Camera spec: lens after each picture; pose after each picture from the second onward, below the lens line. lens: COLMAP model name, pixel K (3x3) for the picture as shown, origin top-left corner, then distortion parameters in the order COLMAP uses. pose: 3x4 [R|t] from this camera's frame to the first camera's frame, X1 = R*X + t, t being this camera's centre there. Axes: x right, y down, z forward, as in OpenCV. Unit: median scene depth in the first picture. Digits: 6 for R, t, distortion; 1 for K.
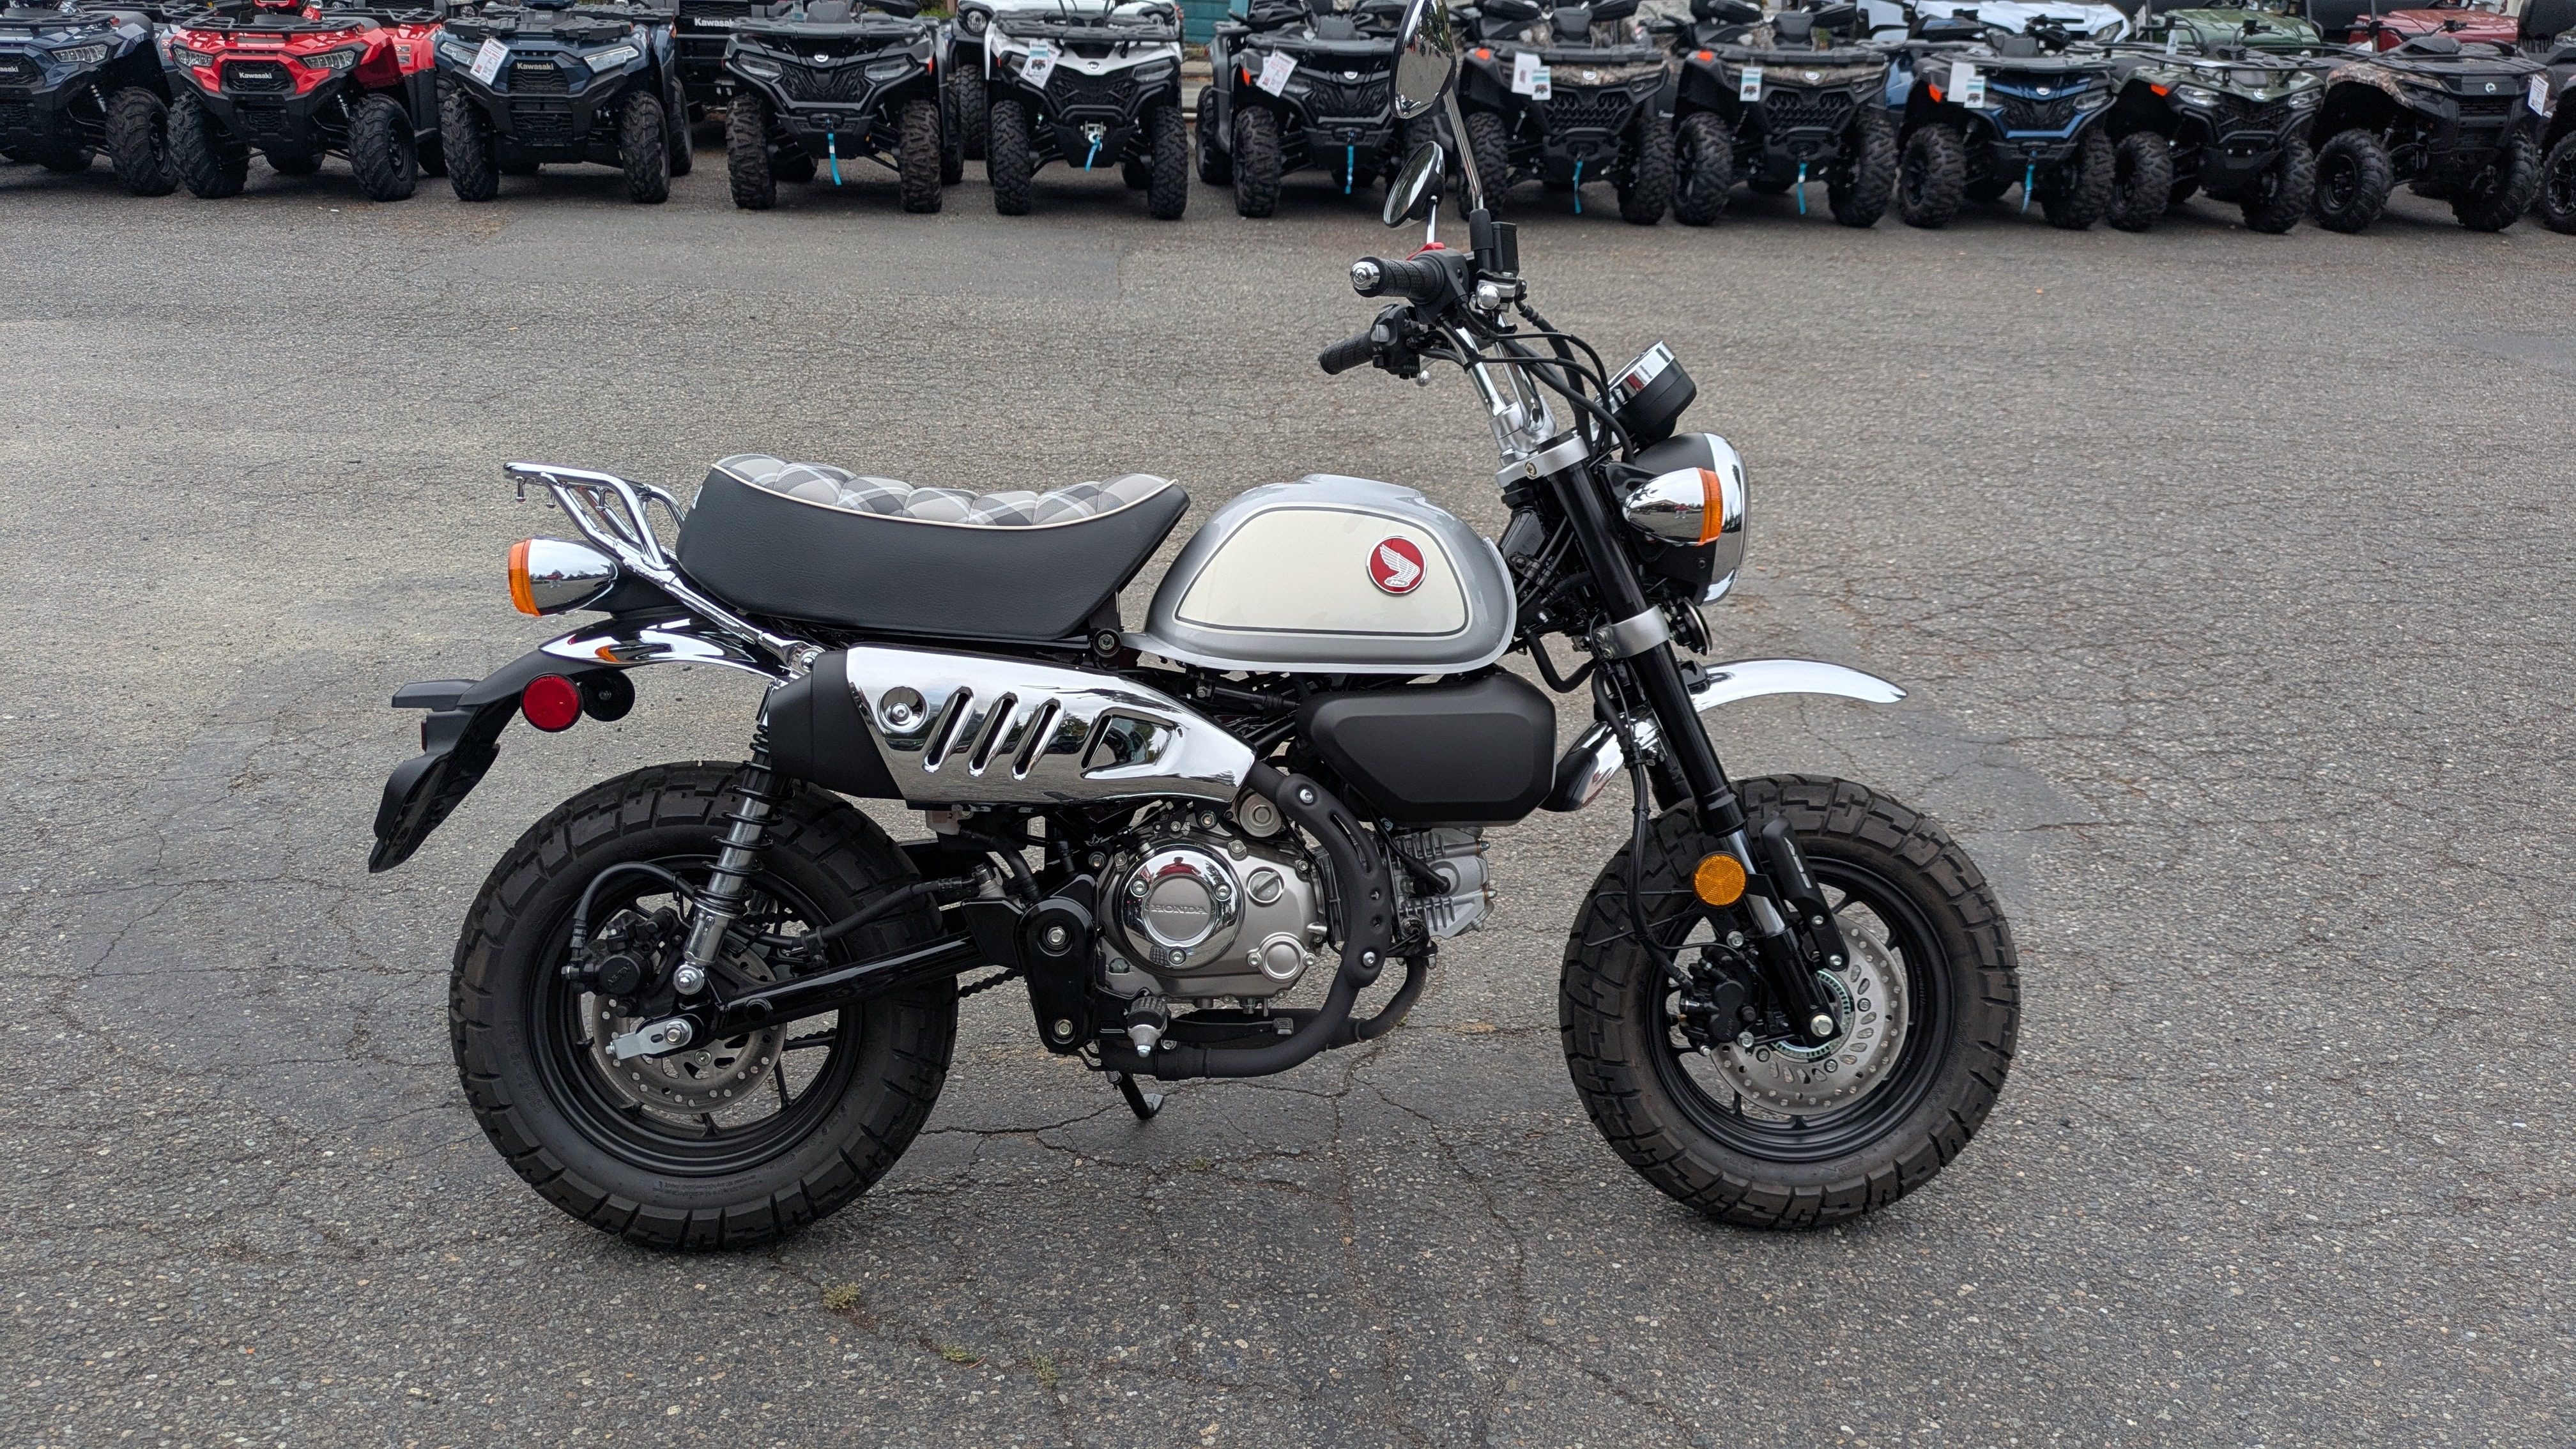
lens RADIAL K [[1933.7, 0, 1288.4], [0, 1933.7, 746.9], [0, 0, 1]] dist [0.066739, -0.040505]
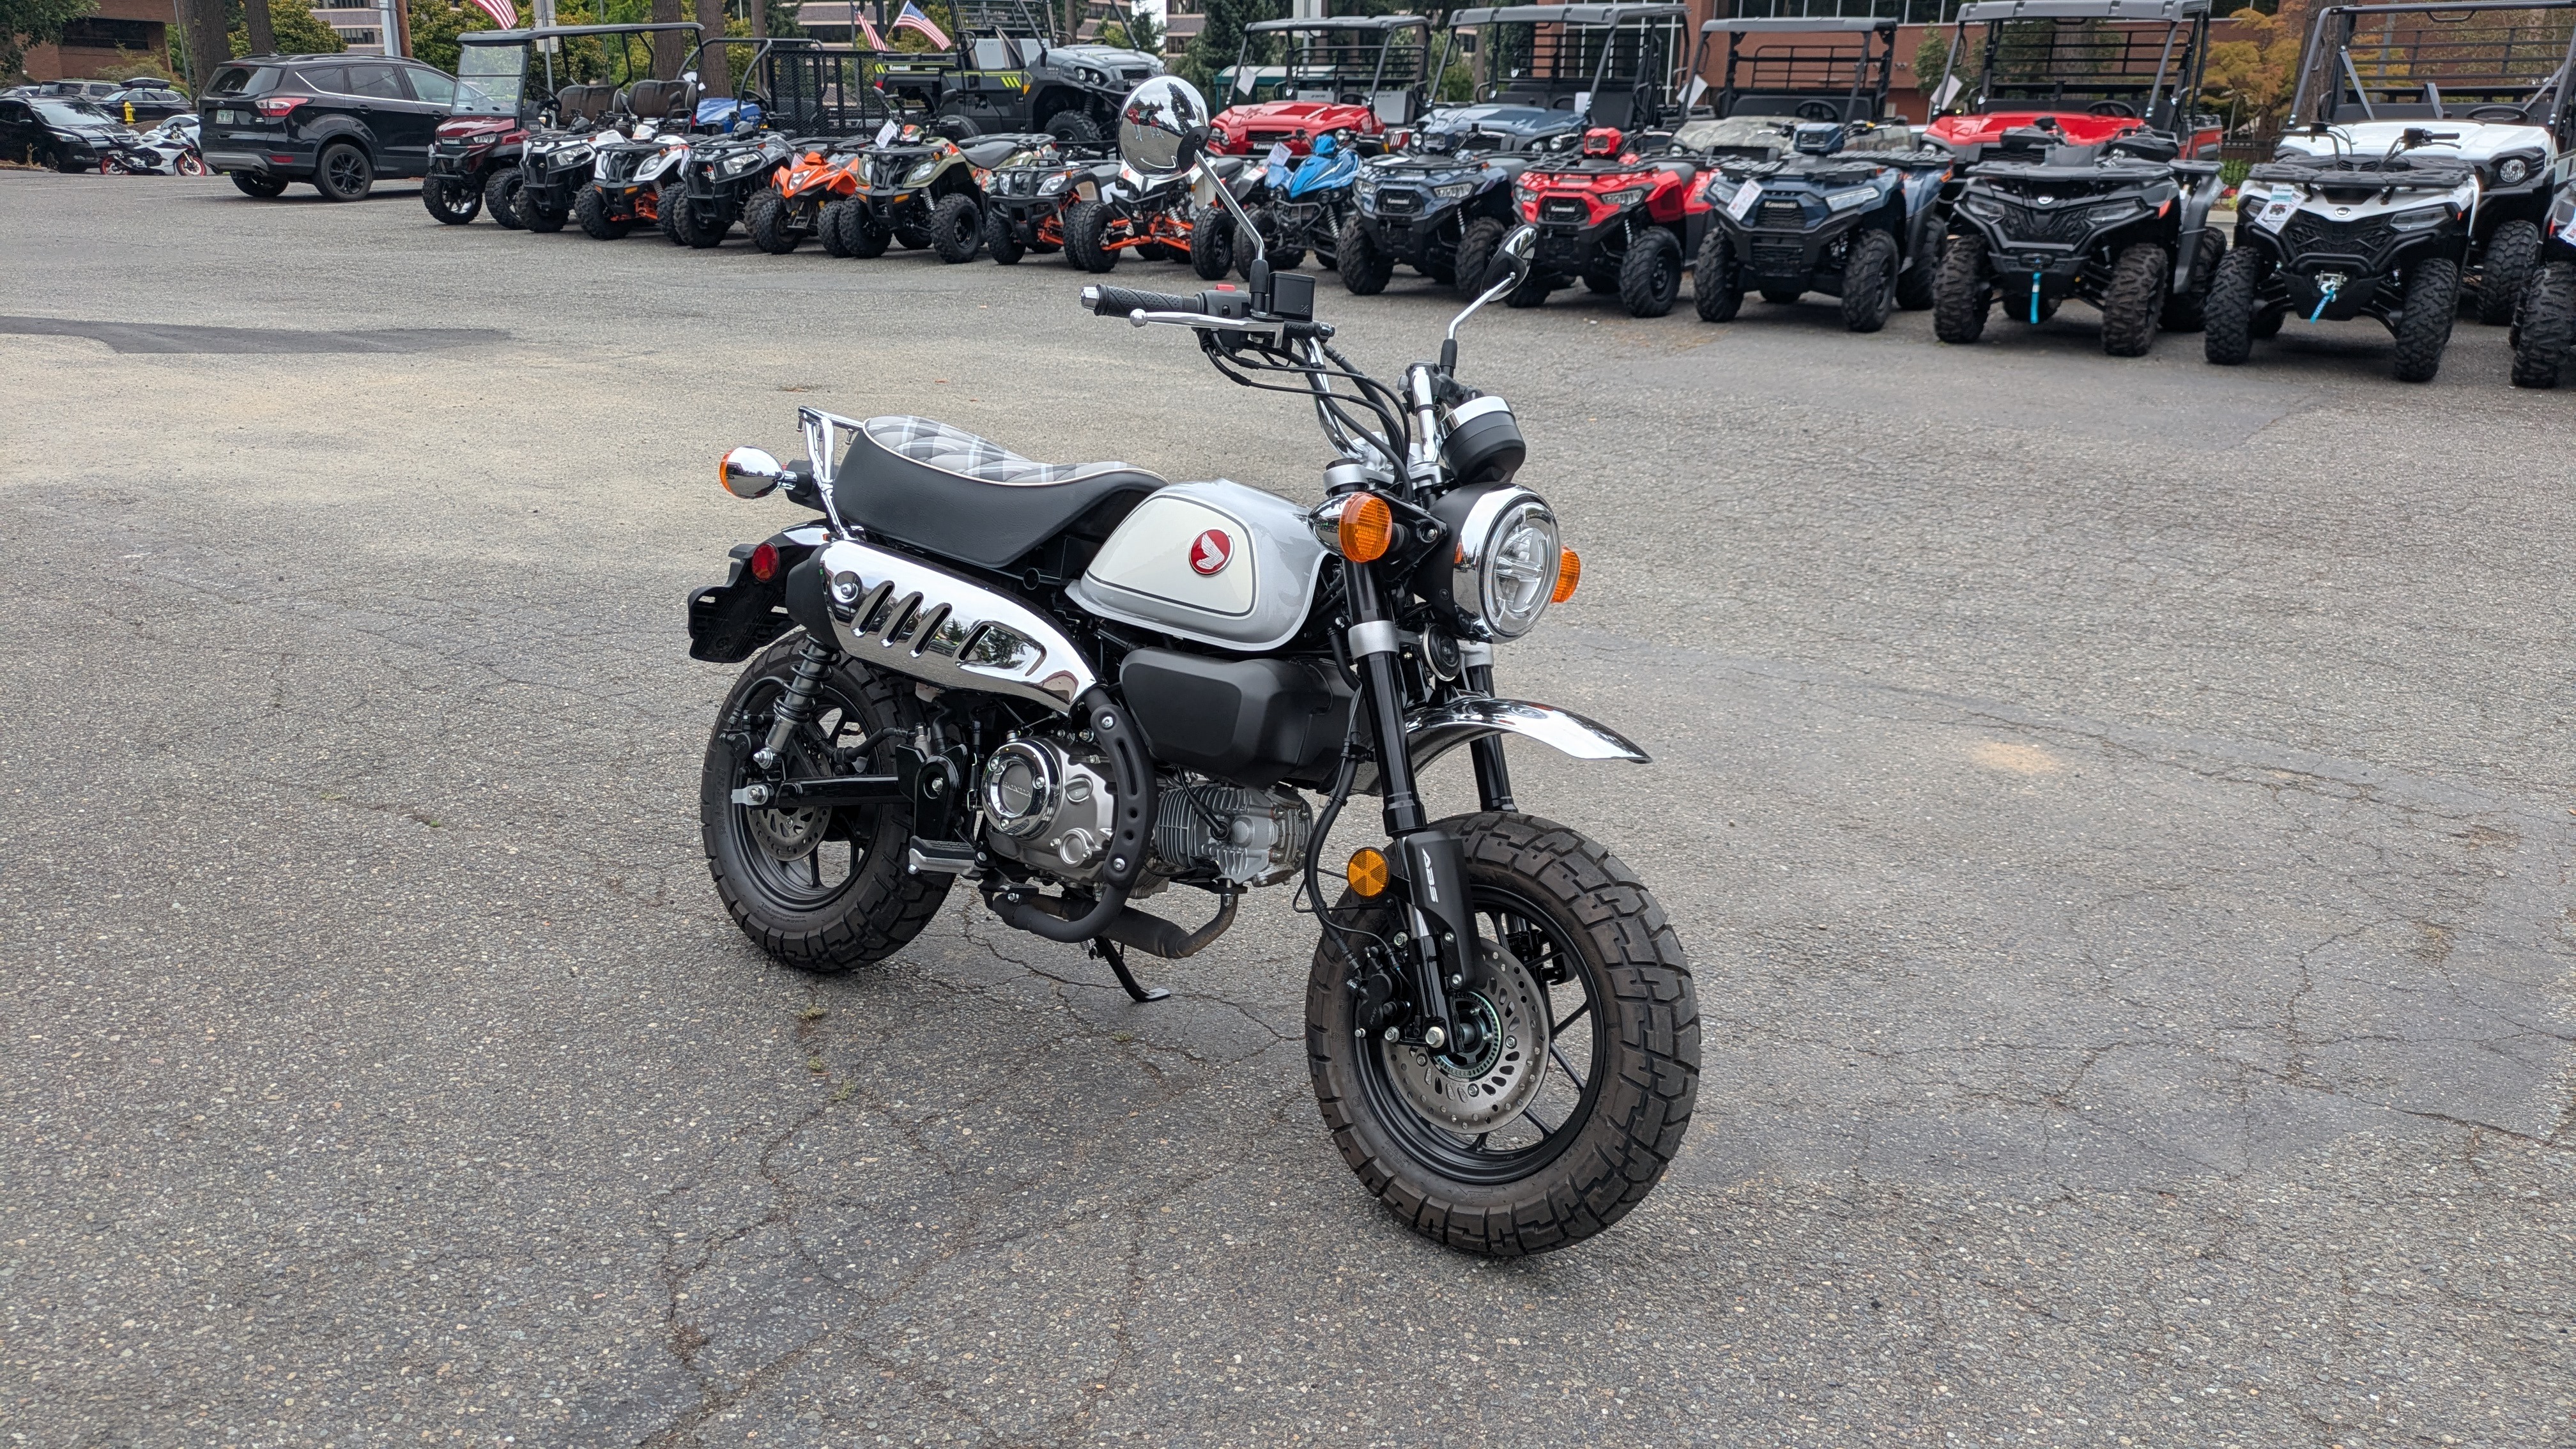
lens RADIAL K [[1933.7, 0, 1287.3], [0, 1933.7, 723.5], [0, 0, 1]] dist [0.066739, -0.040505]
pose [[0.760957, 0.193411, -0.619303, 0.140648], [-0.242989, 0.970019, 0.004373, -0.001095], [0.601582, 0.147156, 0.785140, 0.014639]]
